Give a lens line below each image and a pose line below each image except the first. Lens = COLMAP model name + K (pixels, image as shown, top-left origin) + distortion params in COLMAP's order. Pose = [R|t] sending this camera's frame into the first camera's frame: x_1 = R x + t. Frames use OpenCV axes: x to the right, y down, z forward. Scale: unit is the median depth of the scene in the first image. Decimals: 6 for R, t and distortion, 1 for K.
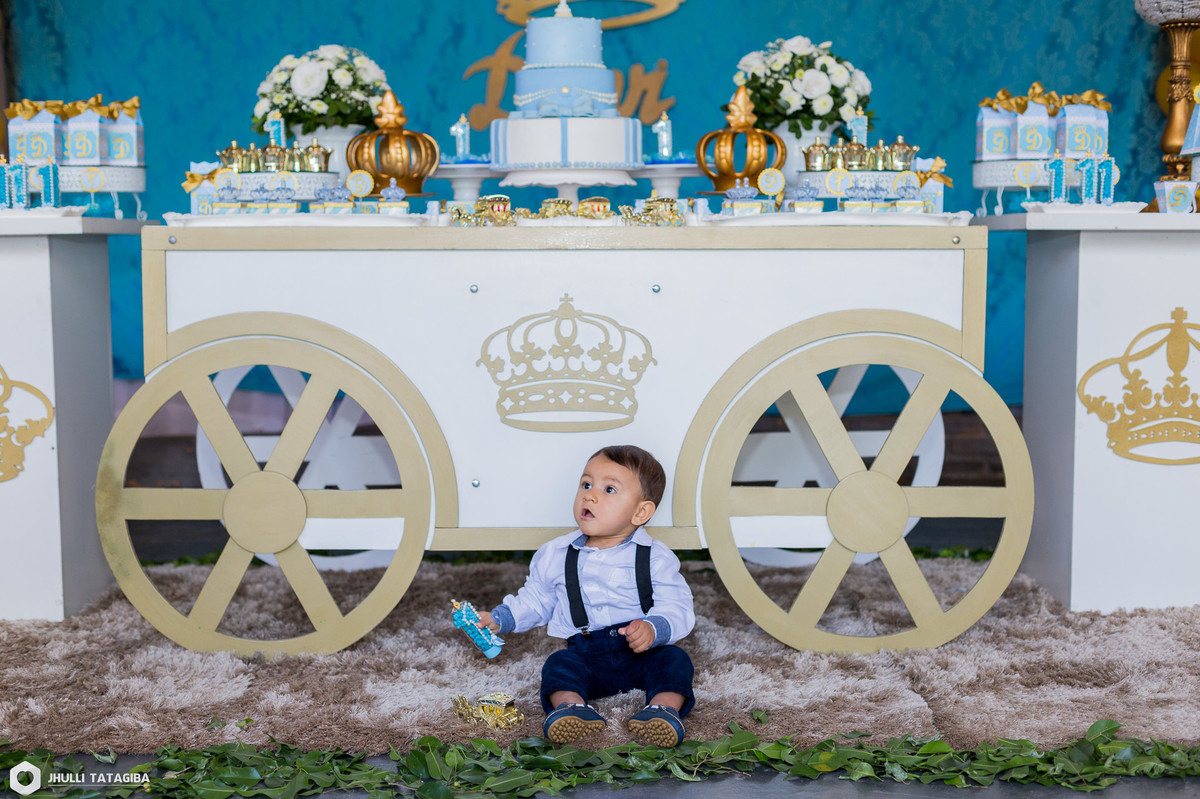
lens RADIAL K [[1736.8, 0, 600.0], [0, 1736.8, 399.5], [0, 0, 1]] dist [-0.010640, -0.042290]
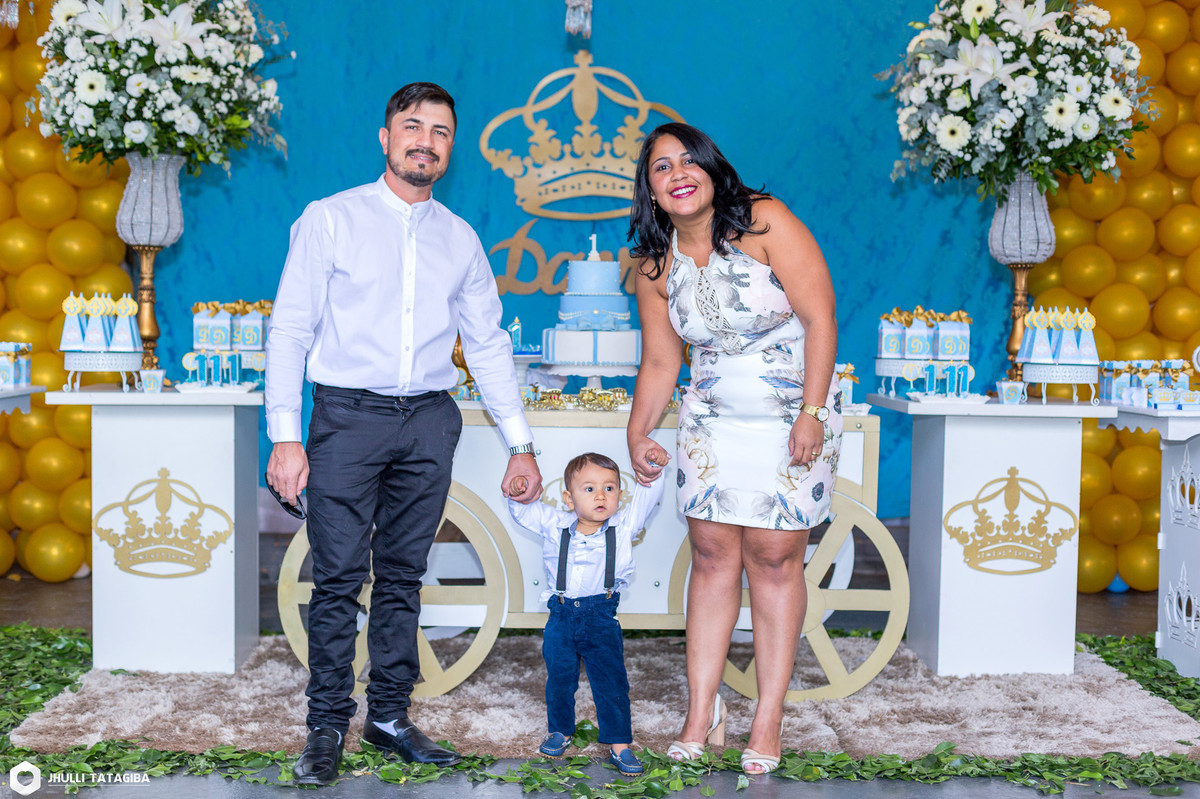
lens RADIAL K [[1736.8, 0, 600.0], [0, 1736.8, 399.5], [0, 0, 1]] dist [-0.010640, -0.042290]
pose [[0.999093, 0.018963, 0.038122, -0.072414], [-0.017407, 0.999018, -0.040746, -0.046147], [-0.038857, 0.040046, 0.998442, -0.464555]]
